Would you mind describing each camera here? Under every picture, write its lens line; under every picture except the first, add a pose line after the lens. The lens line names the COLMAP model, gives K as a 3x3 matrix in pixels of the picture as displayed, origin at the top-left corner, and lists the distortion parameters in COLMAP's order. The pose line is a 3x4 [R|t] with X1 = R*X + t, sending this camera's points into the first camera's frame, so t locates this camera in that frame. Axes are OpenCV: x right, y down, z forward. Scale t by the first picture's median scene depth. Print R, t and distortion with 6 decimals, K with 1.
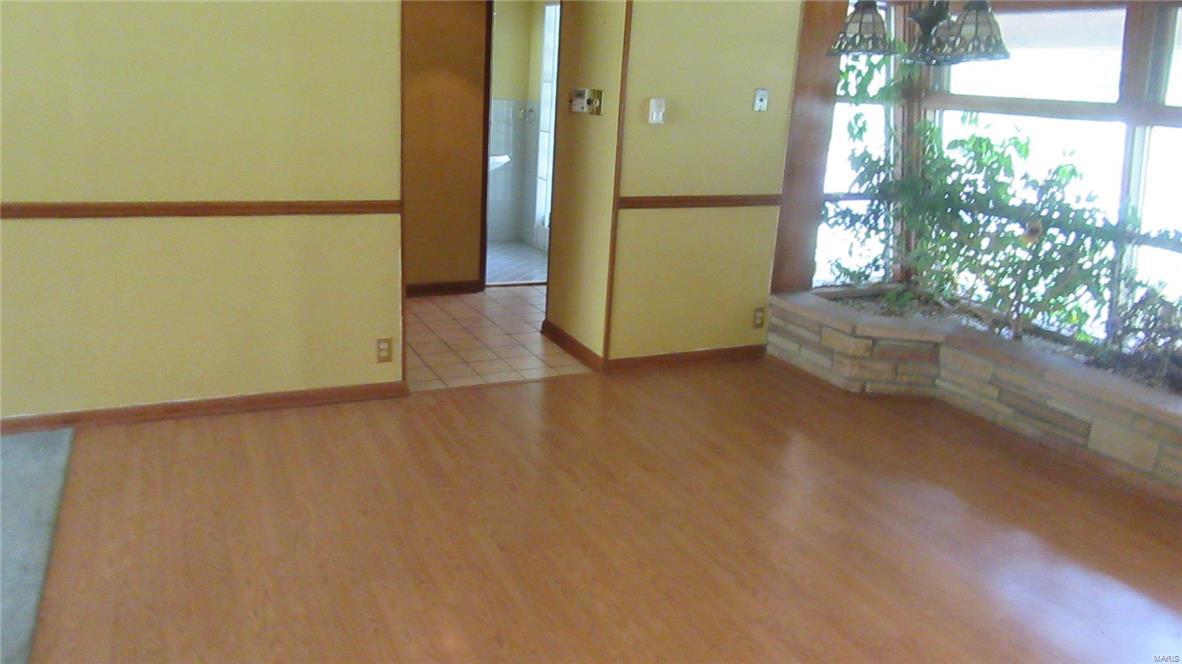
lens RADIAL K [[893.2, 0, 591.0], [0, 893.2, 332.0], [0, 0, 1]] dist [-0.024963, 0.004193]
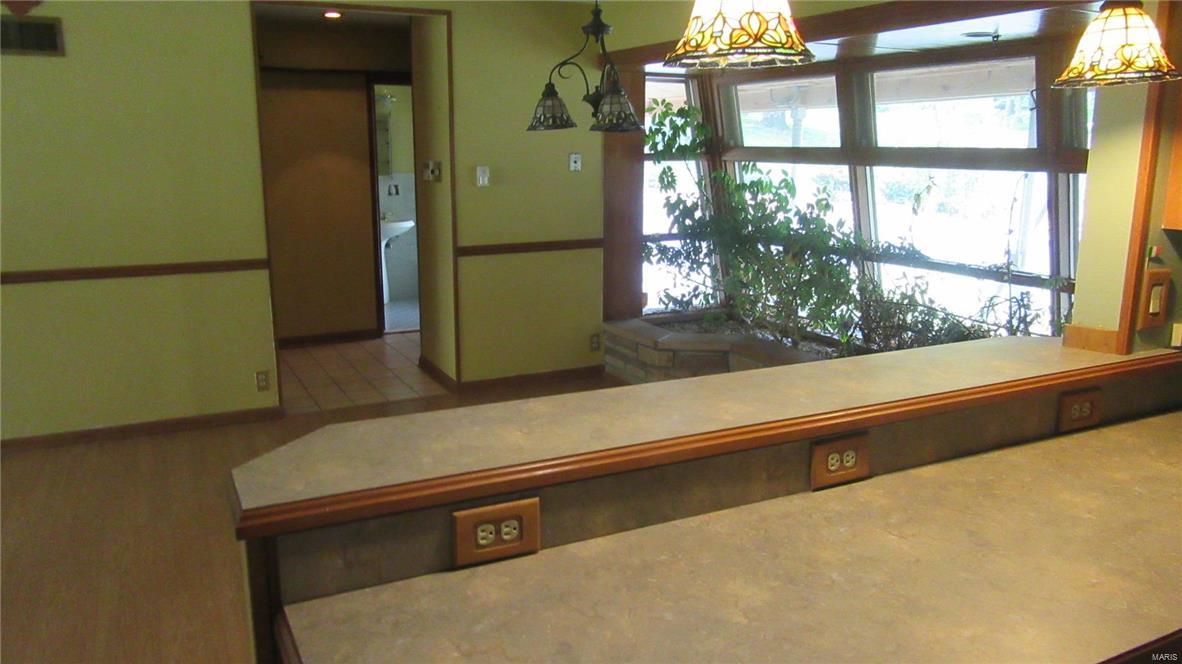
lens RADIAL K [[893.2, 0, 591.0], [0, 893.2, 332.0], [0, 0, 1]] dist [-0.024963, 0.004193]
pose [[0.998351, -0.056952, 0.007125, 0.177140], [0.057312, 0.995900, -0.069983, 0.054018], [-0.003110, 0.070276, 0.997523, -0.188074]]
